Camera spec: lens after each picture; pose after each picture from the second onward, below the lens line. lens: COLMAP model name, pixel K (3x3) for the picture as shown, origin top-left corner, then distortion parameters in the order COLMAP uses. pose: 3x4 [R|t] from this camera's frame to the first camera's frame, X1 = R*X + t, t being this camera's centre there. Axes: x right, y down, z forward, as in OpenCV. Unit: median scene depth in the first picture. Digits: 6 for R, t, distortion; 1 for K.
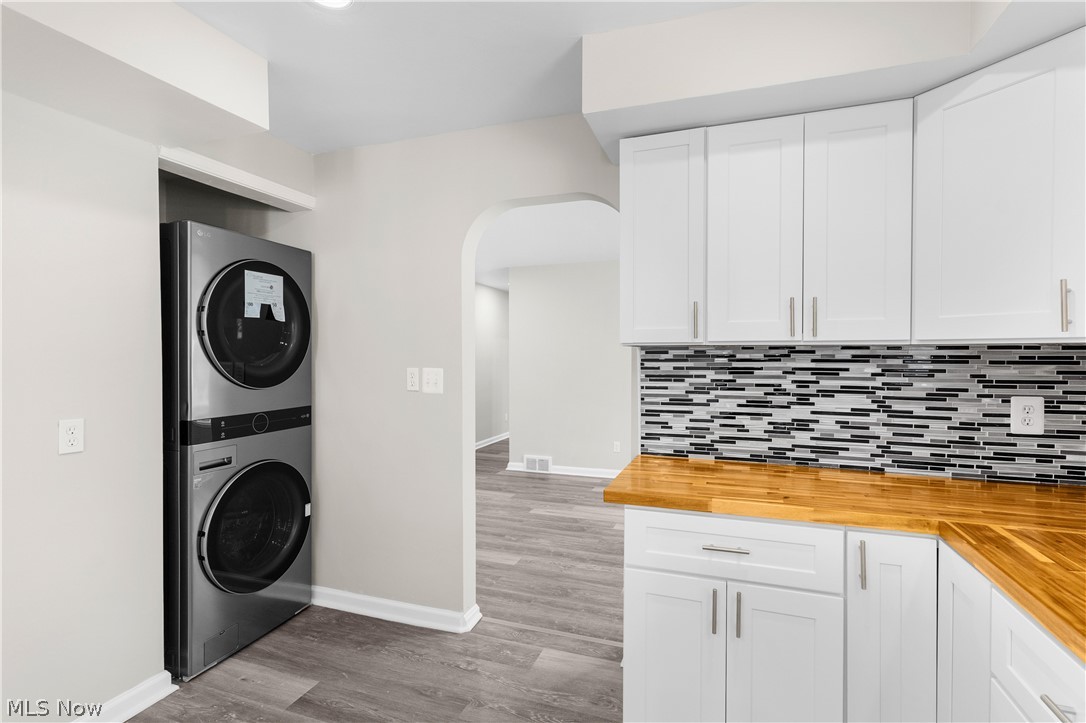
lens RADIAL K [[522.8, 0, 544.6], [0, 522.8, 356.1], [0, 0, 1]] dist [0.004010, -0.000096]
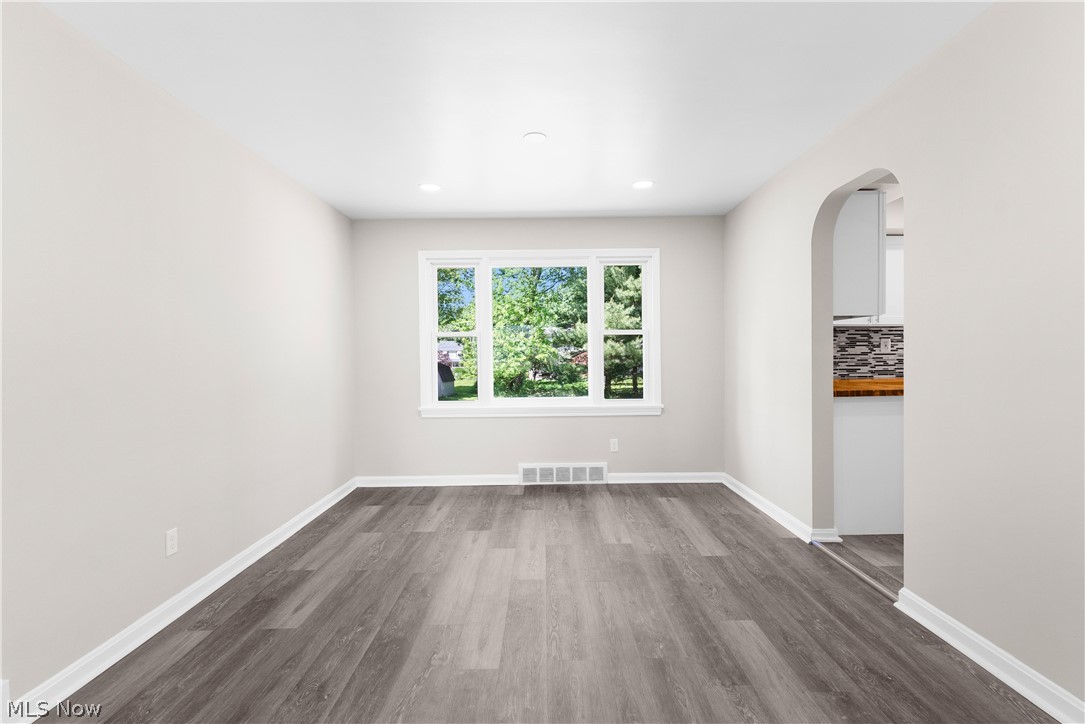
lens RADIAL K [[522.3, 0, 544.1], [0, 522.3, 356.6], [0, 0, 1]] dist [0.004010, -0.000096]
pose [[-0.346523, -0.004452, 0.938031, -0.616704], [0.000008, 0.999989, 0.004749, 0.045995], [-0.938042, 0.001653, -0.346519, 1.510201]]
